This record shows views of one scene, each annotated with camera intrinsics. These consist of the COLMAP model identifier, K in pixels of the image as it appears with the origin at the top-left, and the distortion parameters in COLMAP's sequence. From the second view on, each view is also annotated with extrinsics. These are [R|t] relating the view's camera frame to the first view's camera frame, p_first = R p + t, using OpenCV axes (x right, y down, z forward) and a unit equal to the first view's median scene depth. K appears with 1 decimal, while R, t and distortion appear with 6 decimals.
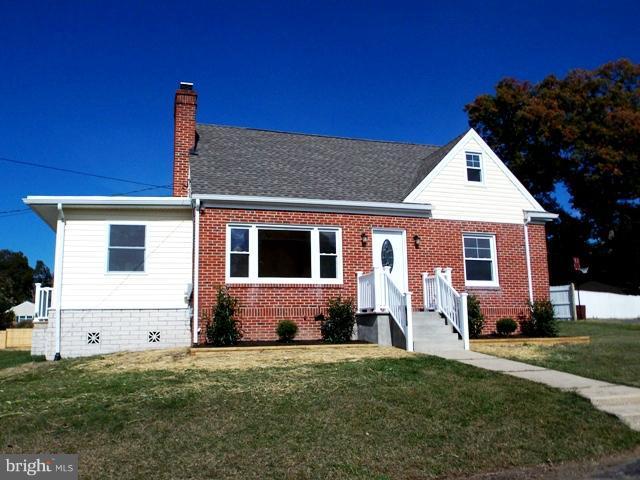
lens RADIAL K [[541.7, 0, 319.9], [0, 541.7, 246.4], [0, 0, 1]] dist [-0.034735, -0.010460]
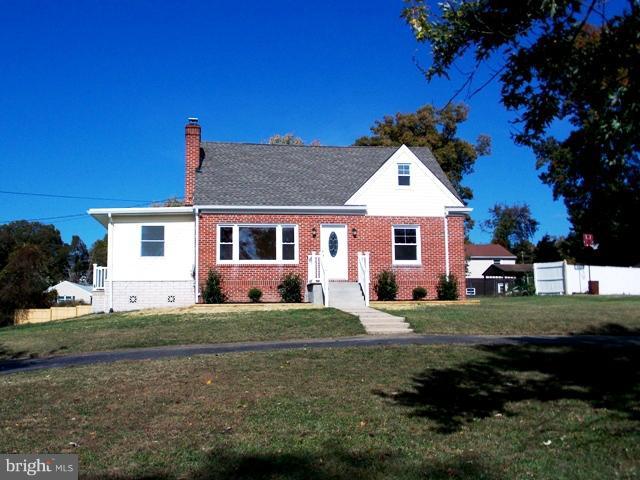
lens RADIAL K [[677.2, 0, 317.6], [0, 677.2, 240.8], [0, 0, 1]] dist [-0.005329, 0.000000]
pose [[0.991032, -0.010637, -0.133199, 0.327440], [0.016415, 0.998968, 0.042352, -0.065365], [0.132611, -0.044158, 0.990184, -0.761147]]
